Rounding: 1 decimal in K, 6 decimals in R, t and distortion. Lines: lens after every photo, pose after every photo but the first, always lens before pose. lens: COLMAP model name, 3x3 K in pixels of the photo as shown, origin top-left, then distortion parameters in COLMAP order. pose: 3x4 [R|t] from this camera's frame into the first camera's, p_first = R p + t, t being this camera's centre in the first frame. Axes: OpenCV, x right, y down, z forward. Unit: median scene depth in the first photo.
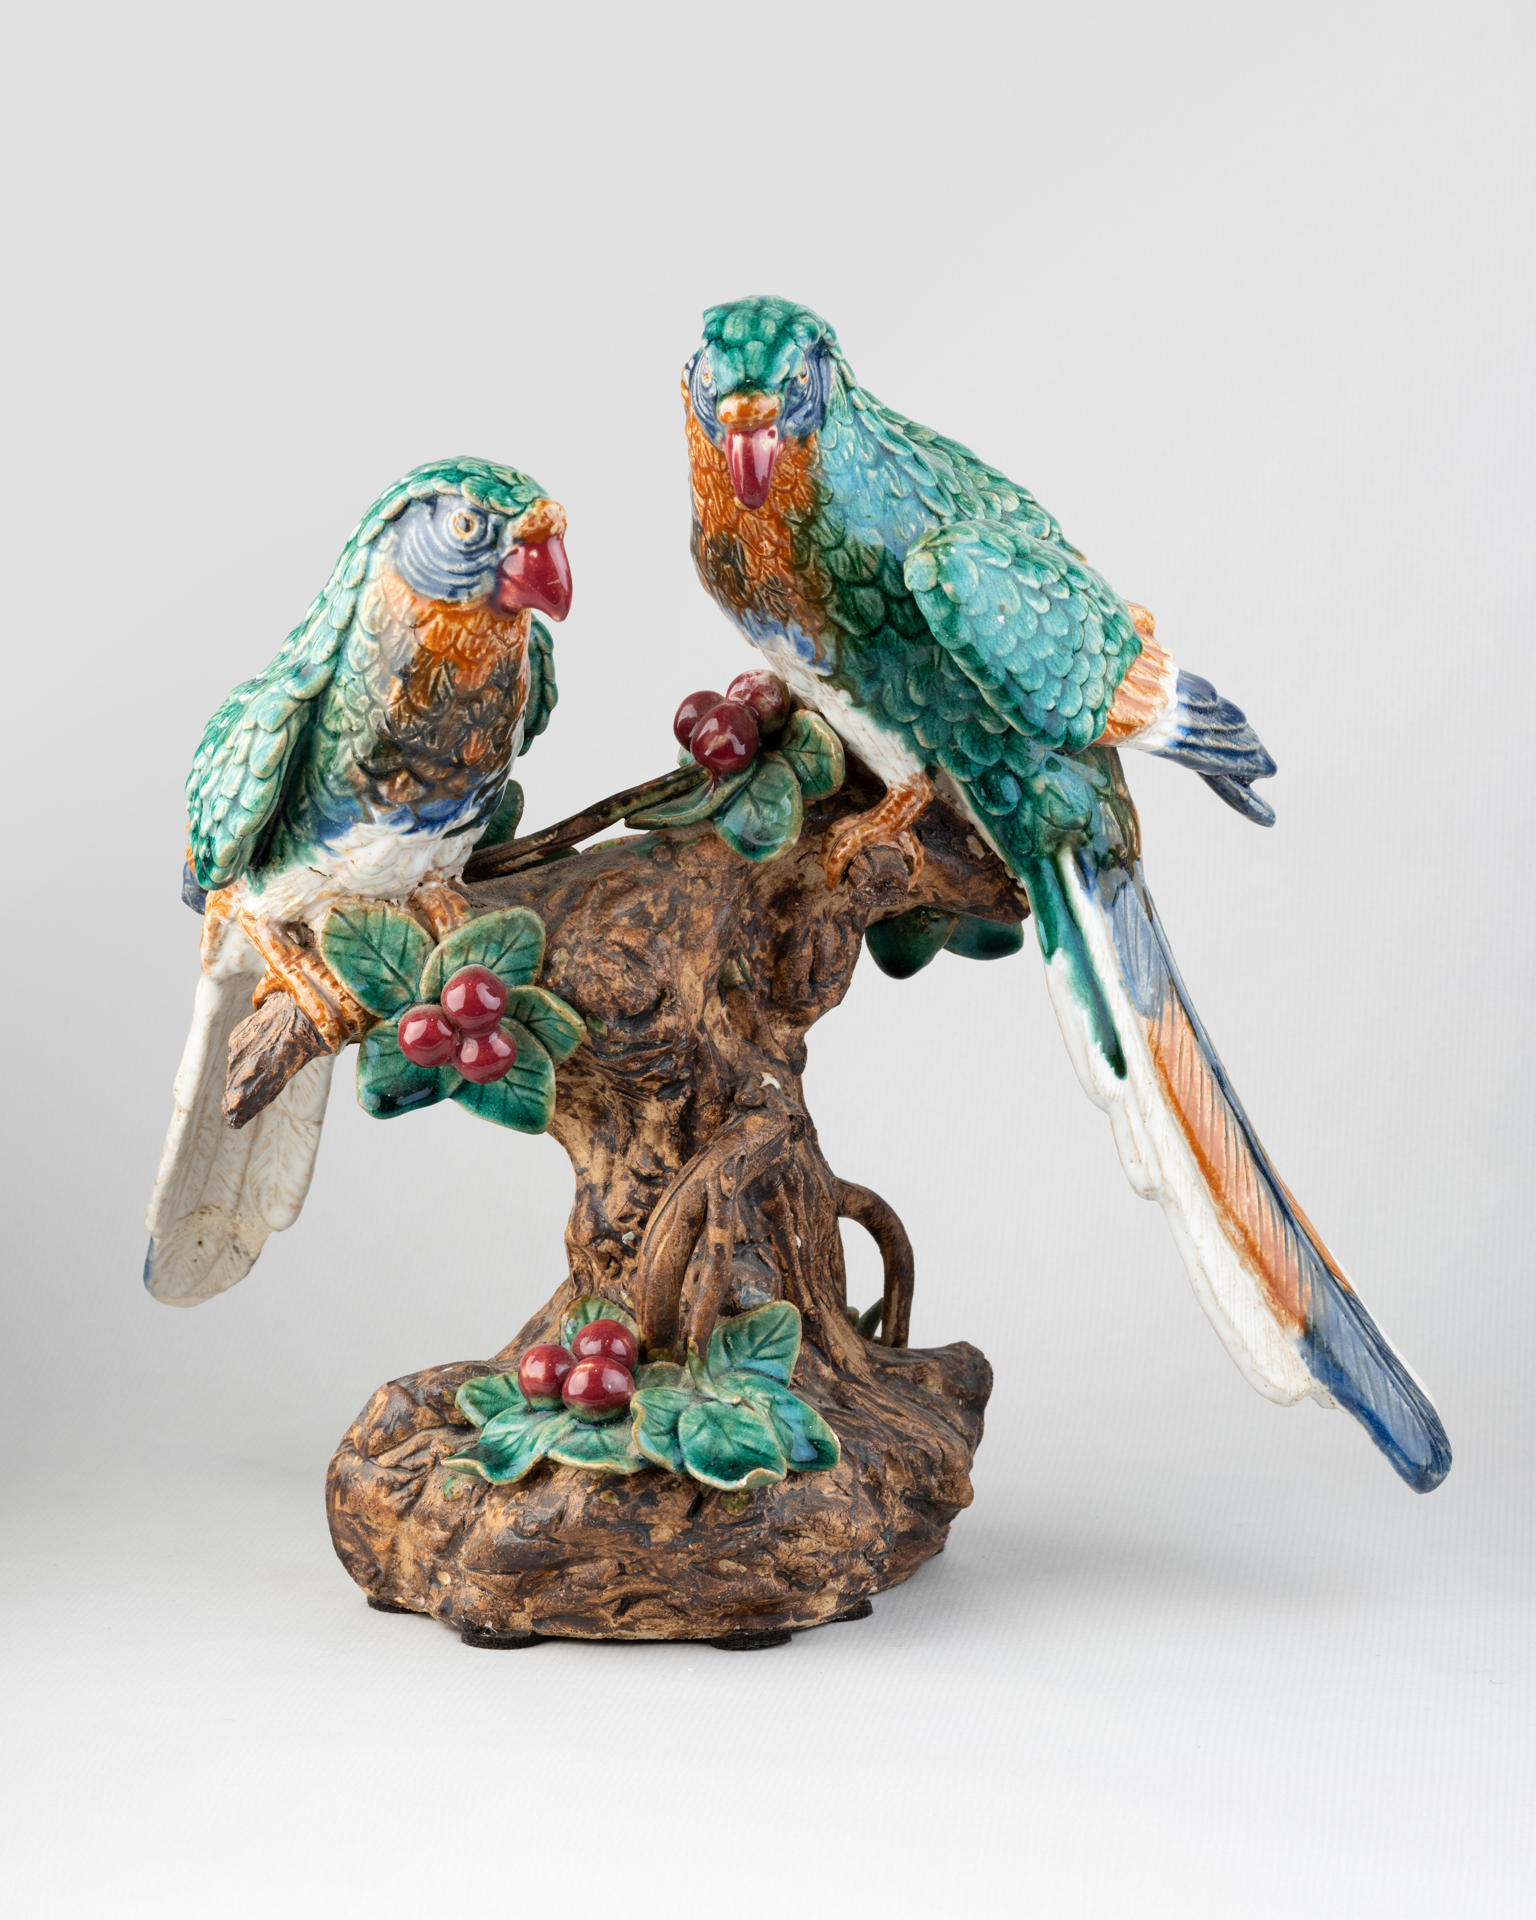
lens RADIAL K [[6474.9, 0, 768.0], [0, 6474.9, 960.0], [0, 0, 1]] dist [0.275025, -0.491470]
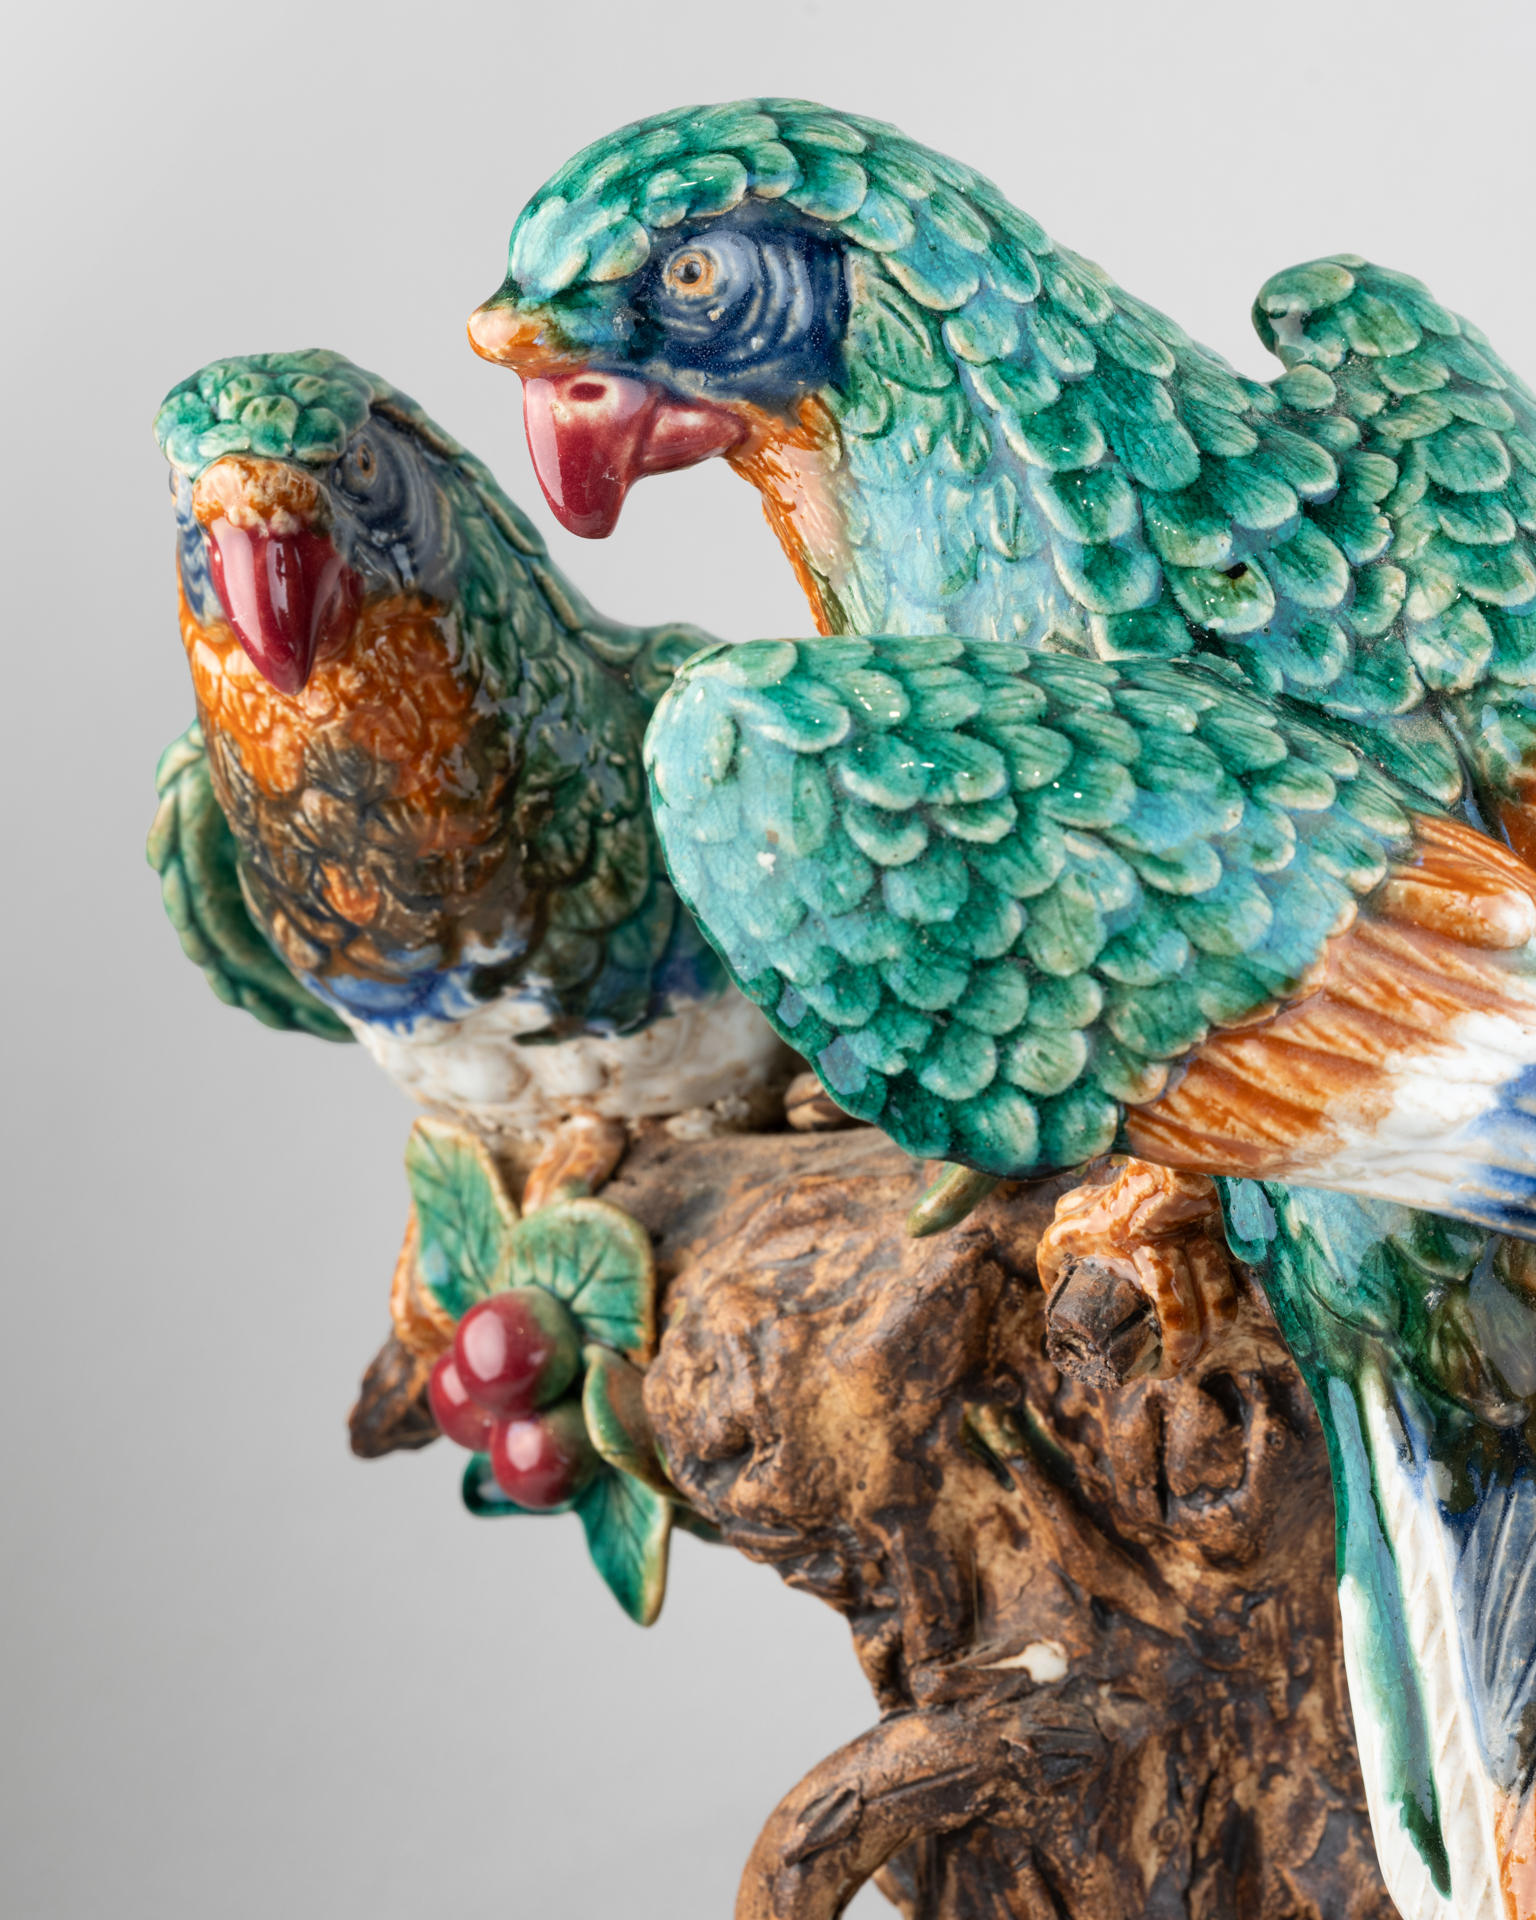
lens RADIAL K [[6474.9, 0, 768.0], [0, 6474.9, 960.0], [0, 0, 1]] dist [0.275025, -0.491470]
pose [[0.516307, 0.213470, -0.829372, 0.402382], [-0.129668, 0.976757, 0.170684, -0.119465], [0.846530, 0.019418, 0.531986, 0.729849]]
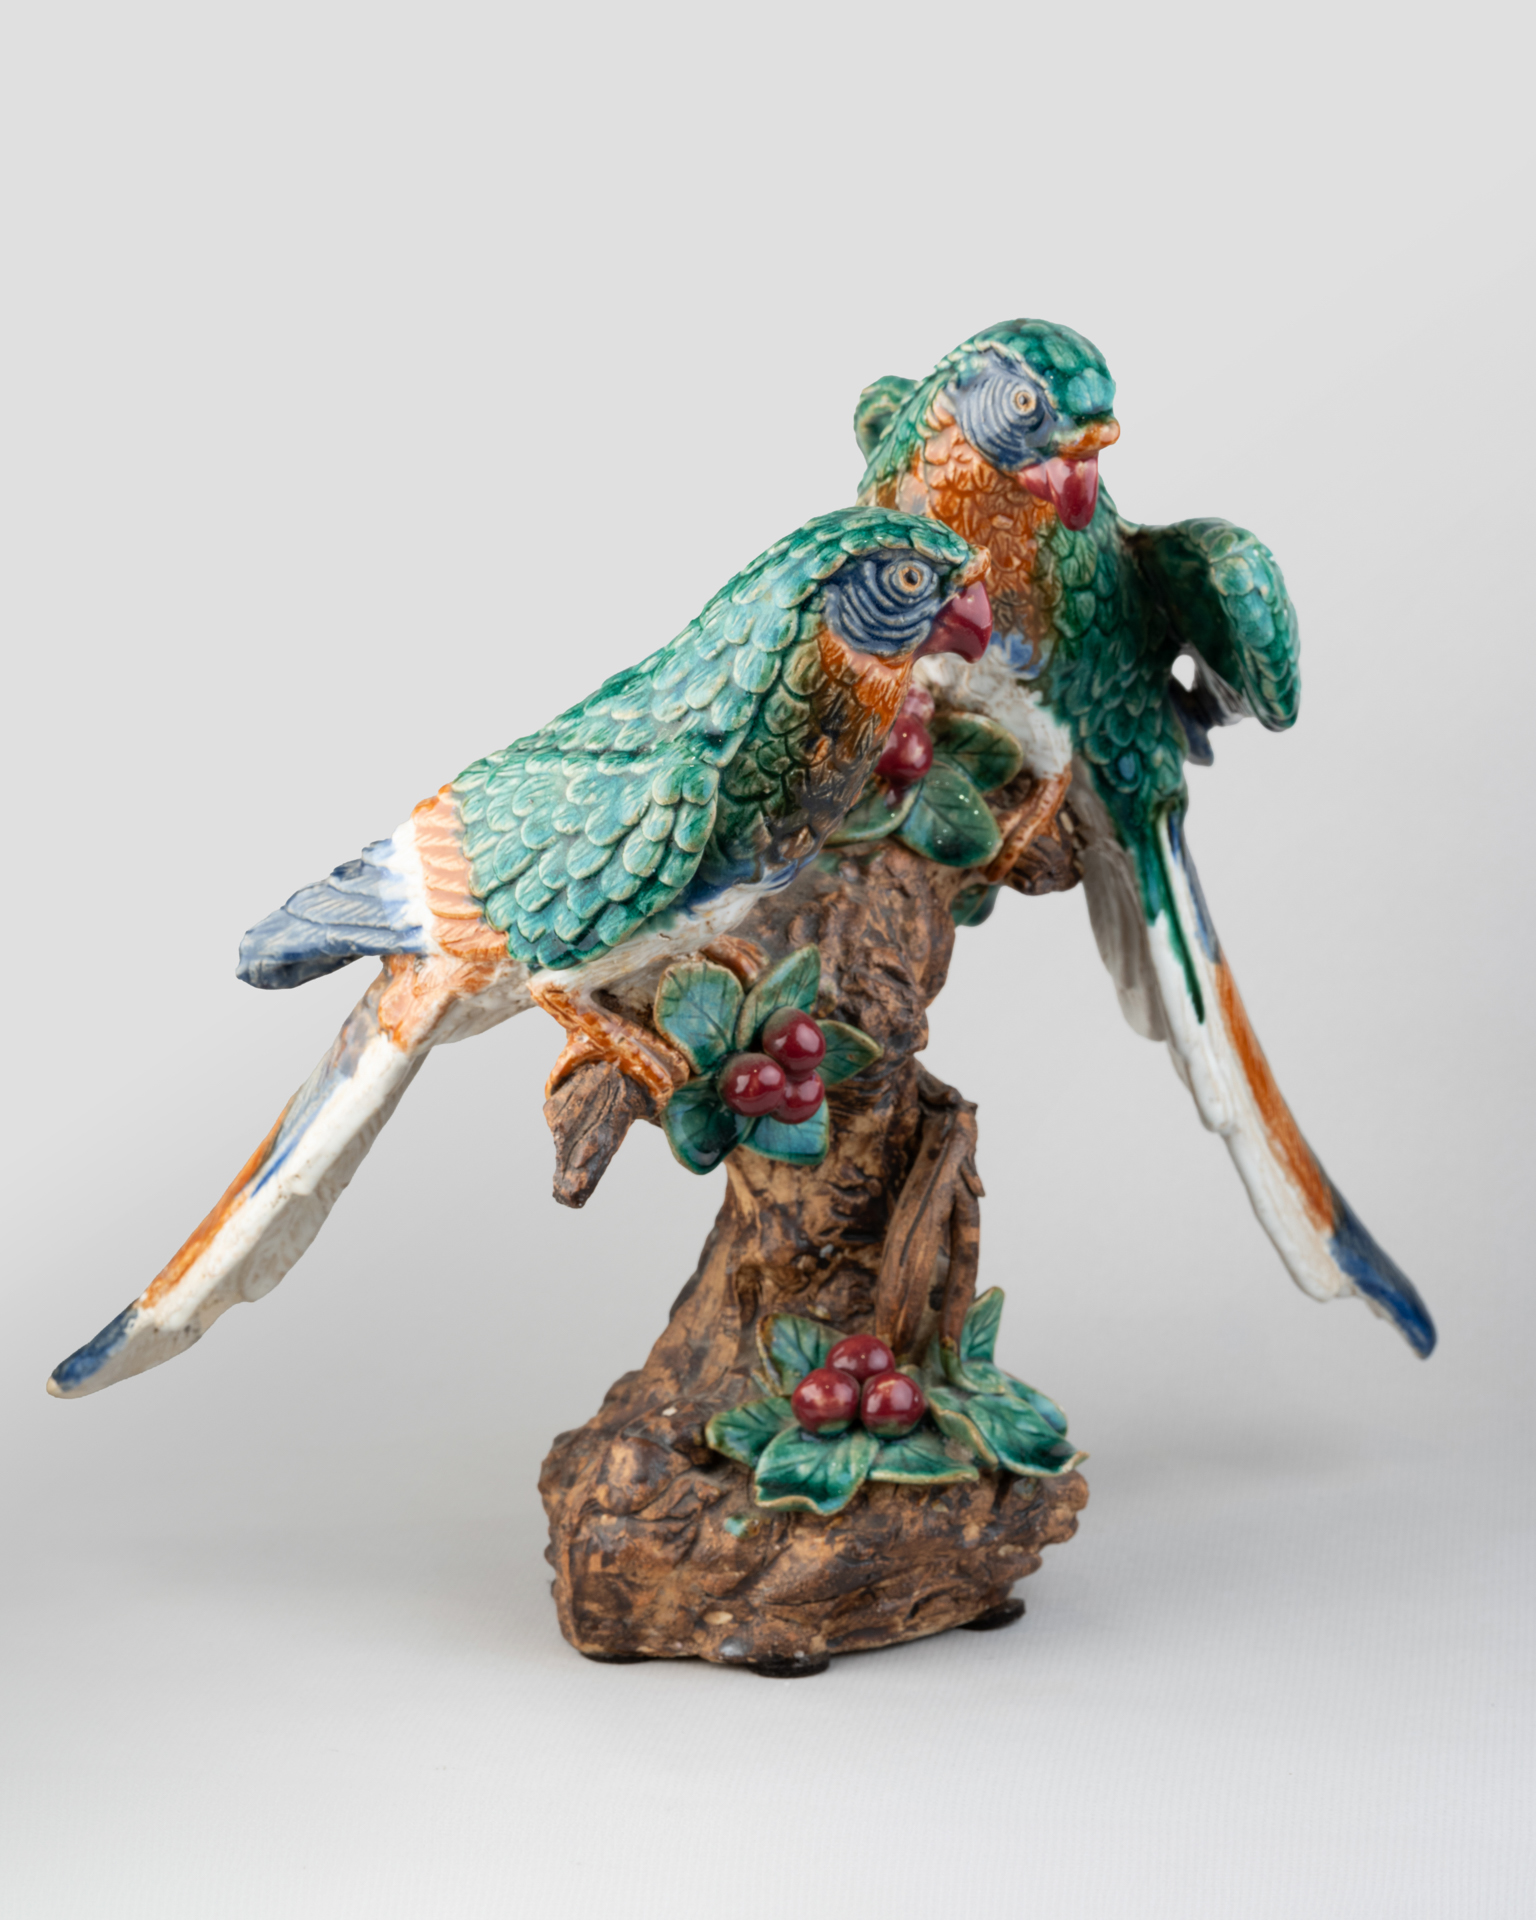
lens RADIAL K [[6461.4, 0, 1016.8], [0, 6461.4, 958.5], [0, 0, 1]] dist [0.244450, -0.773786]
pose [[0.769021, -0.139219, 0.623879, -0.635723], [0.096755, 0.990101, 0.101678, -0.104143], [-0.631859, -0.017829, 0.774878, 0.207372]]
